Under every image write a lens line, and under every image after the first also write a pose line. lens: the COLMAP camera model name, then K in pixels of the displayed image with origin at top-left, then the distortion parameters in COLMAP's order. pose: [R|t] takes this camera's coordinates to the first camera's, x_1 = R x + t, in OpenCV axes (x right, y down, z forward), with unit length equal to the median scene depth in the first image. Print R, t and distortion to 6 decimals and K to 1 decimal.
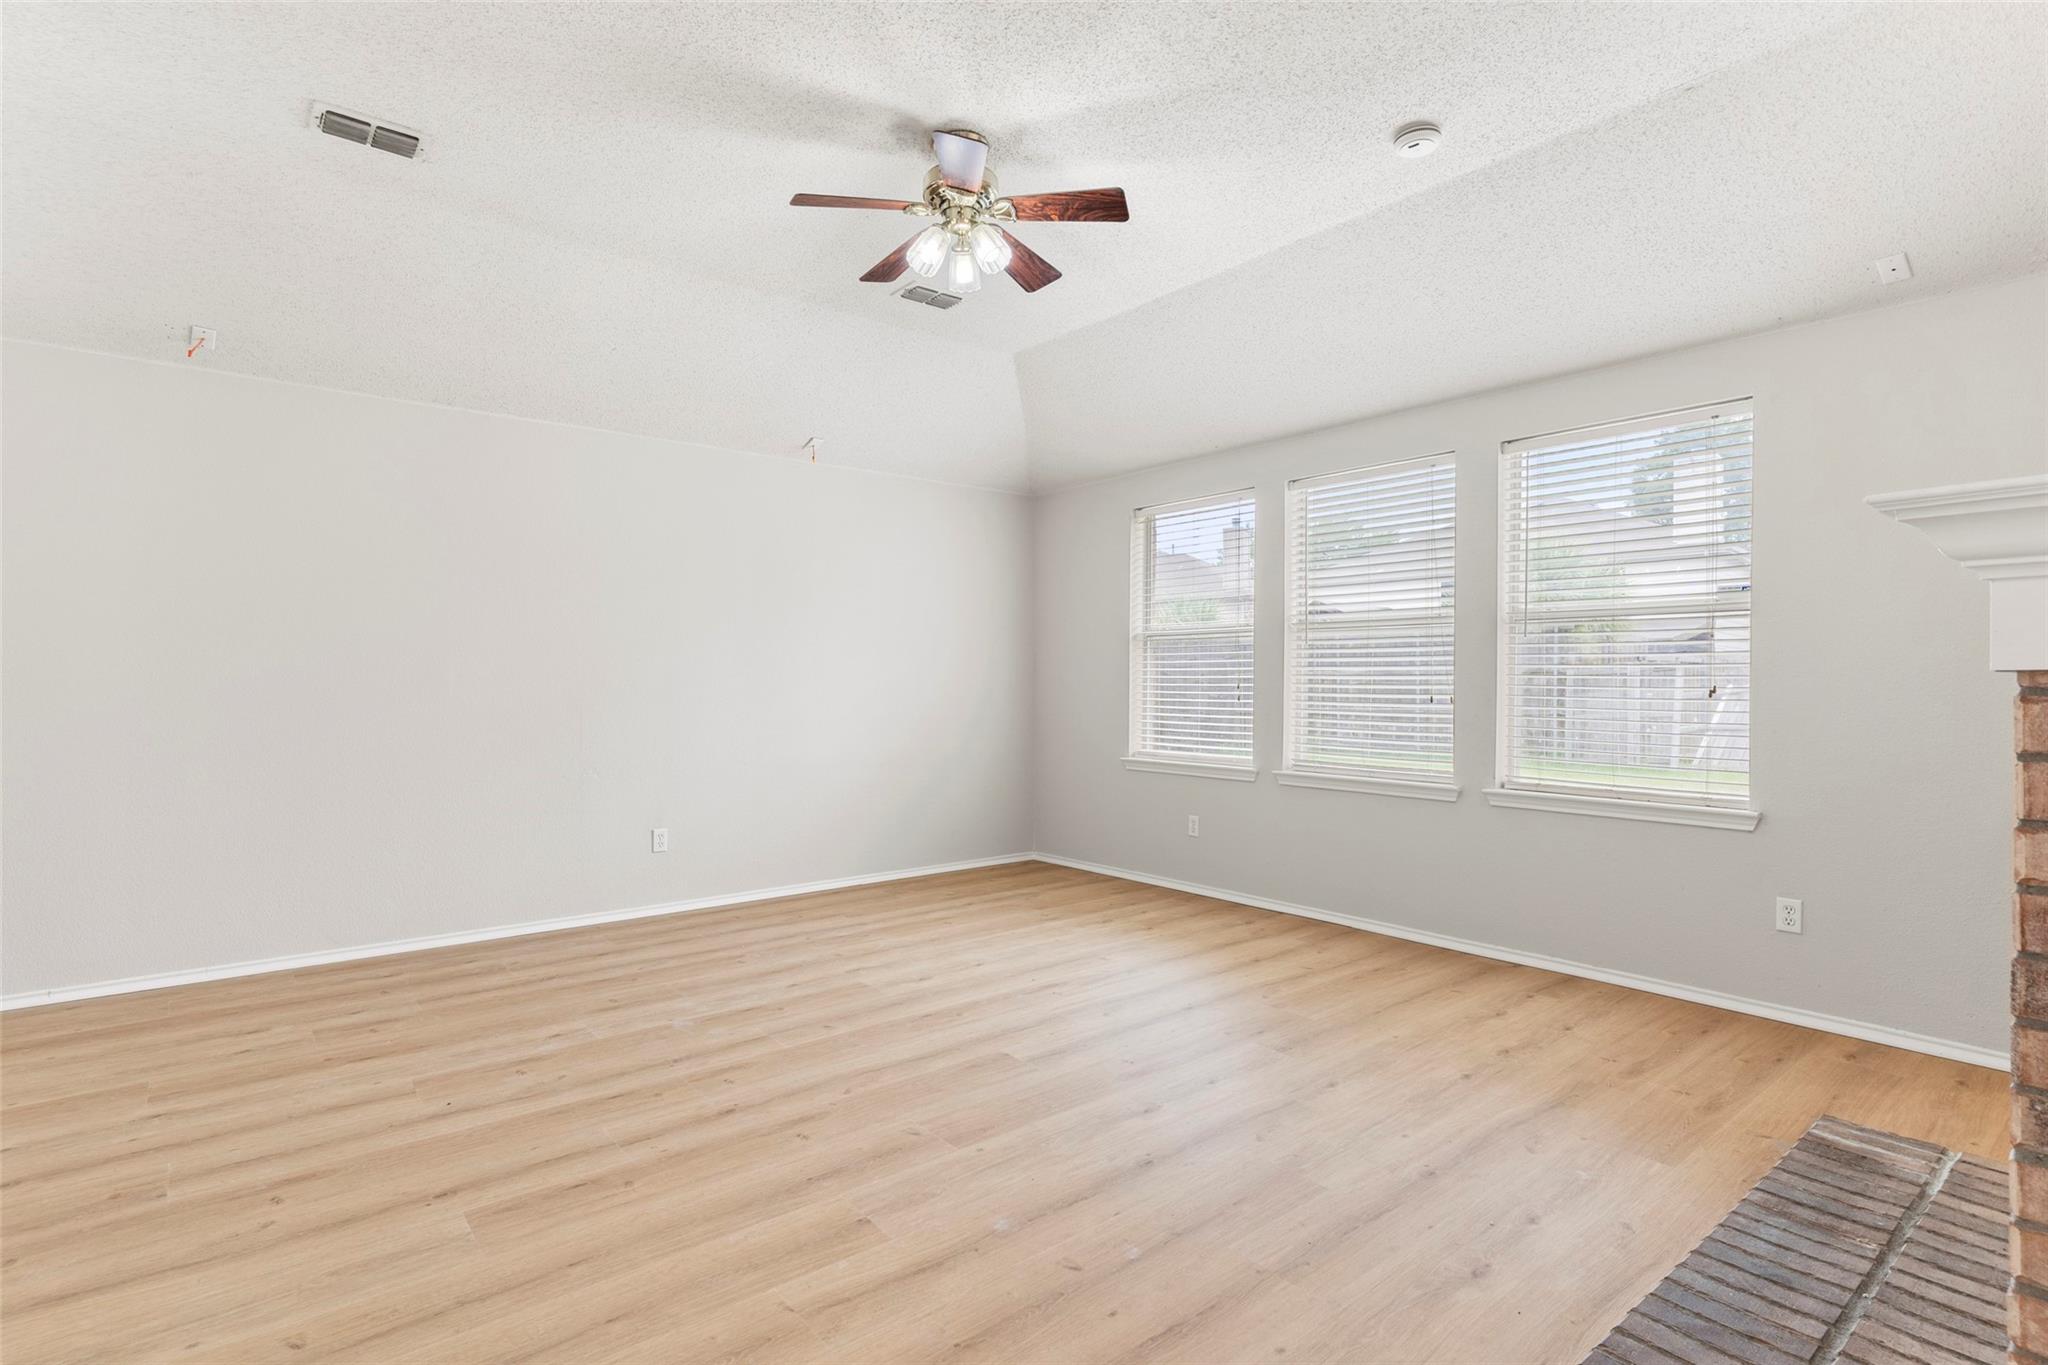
lens RADIAL K [[1000.1, 0, 1022.4], [0, 1000.1, 705.8], [0, 0, 1]] dist [0.003438, 0.000509]
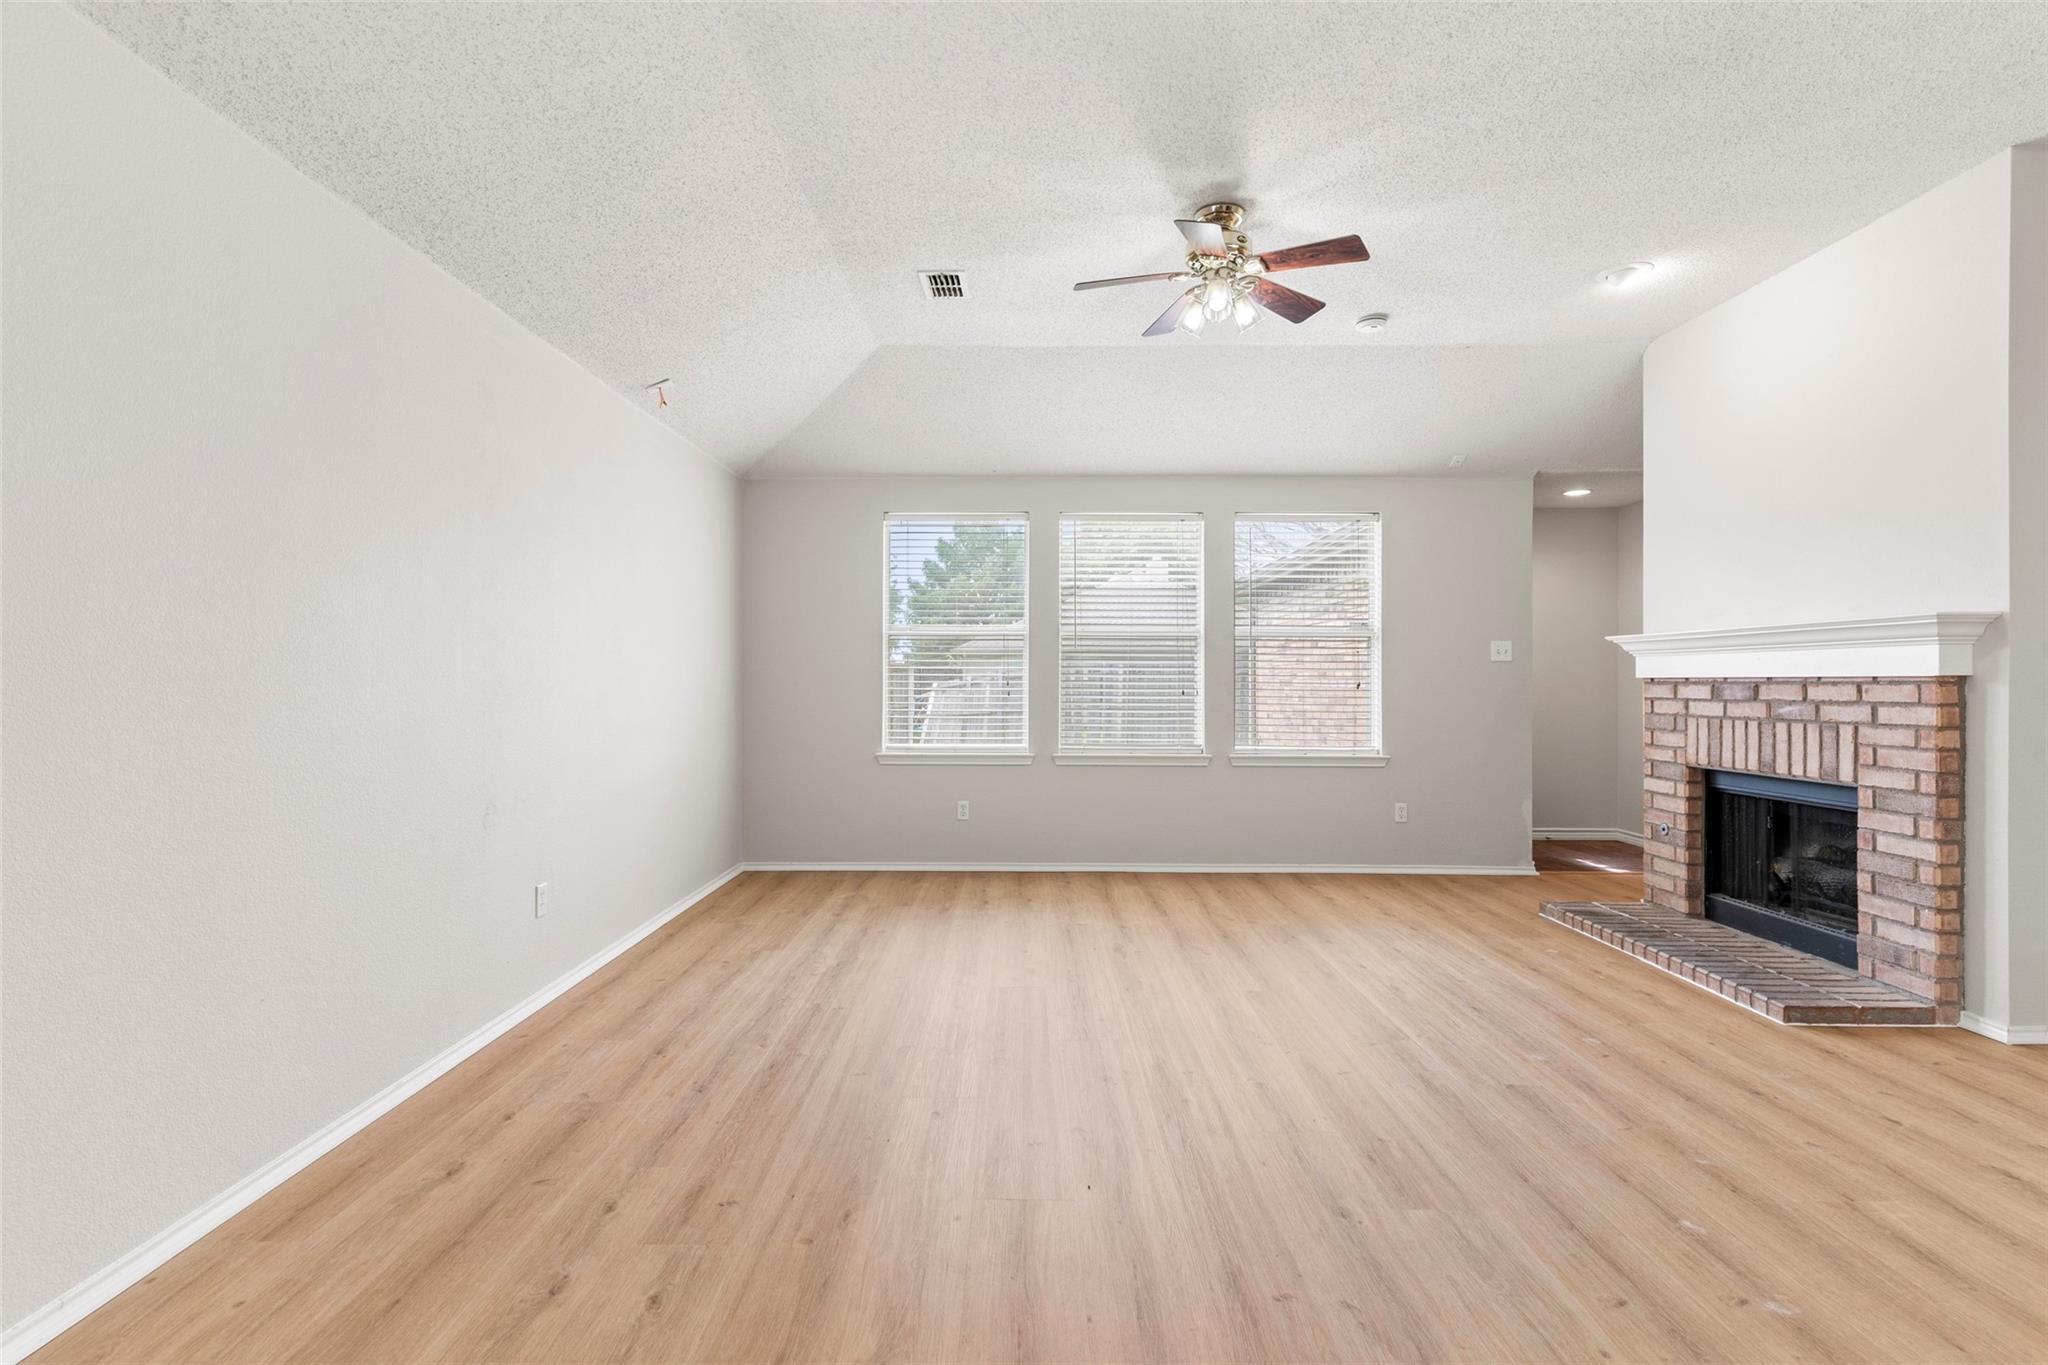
lens RADIAL K [[991.7, 0, 1024.0], [0, 991.7, 682.5], [0, 0, 1]] dist [0.039275, 0.000055]
pose [[0.631223, 0.000357, 0.775601, -0.819663], [0.019008, 0.999692, -0.015929, -0.002000], [-0.775368, 0.024797, 0.631023, 0.335727]]
